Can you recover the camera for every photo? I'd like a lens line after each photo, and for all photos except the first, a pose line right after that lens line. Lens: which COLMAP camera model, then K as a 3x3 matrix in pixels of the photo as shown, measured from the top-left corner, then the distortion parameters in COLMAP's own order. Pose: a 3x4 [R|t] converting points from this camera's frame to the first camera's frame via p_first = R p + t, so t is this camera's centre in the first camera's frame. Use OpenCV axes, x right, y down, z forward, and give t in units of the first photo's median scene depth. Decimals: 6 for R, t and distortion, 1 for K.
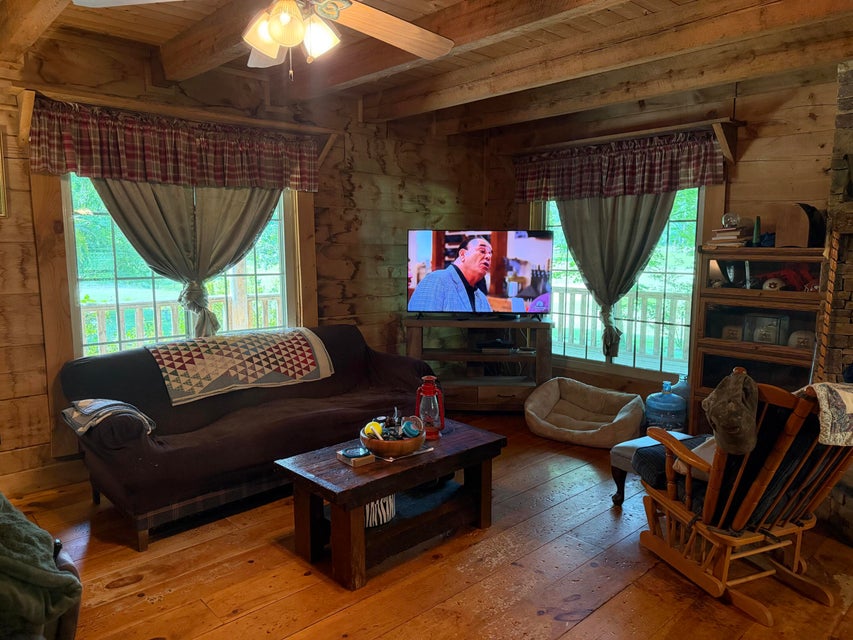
lens RADIAL K [[595.7, 0, 426.5], [0, 595.7, 320.0], [0, 0, 1]] dist [0.030807, -0.028646]
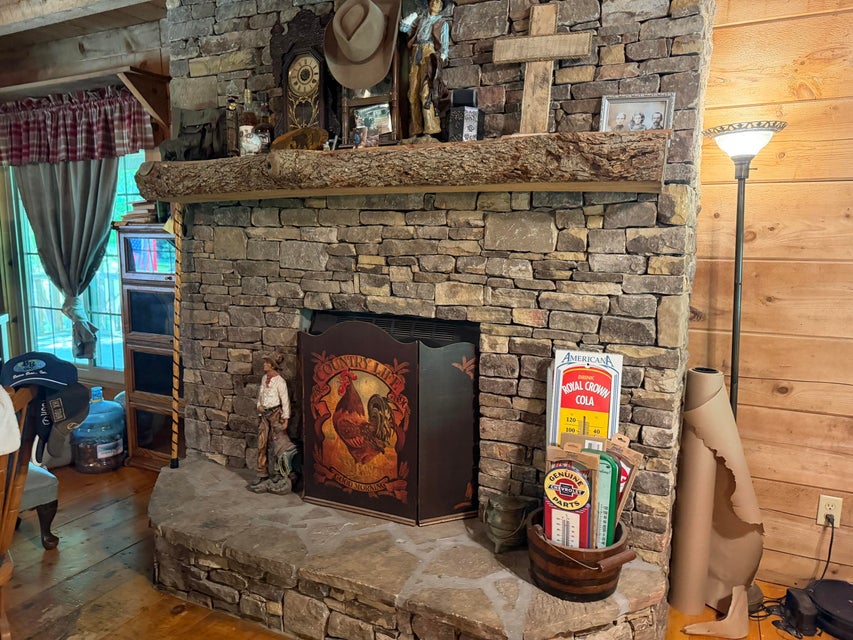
lens RADIAL K [[595.7, 0, 426.5], [0, 595.7, 320.0], [0, 0, 1]] dist [0.030807, -0.028646]
pose [[0.935267, -0.047174, 0.350784, 0.467295], [0.041196, 0.998851, 0.024488, 0.007886], [-0.351536, -0.008452, 0.936136, 0.058708]]
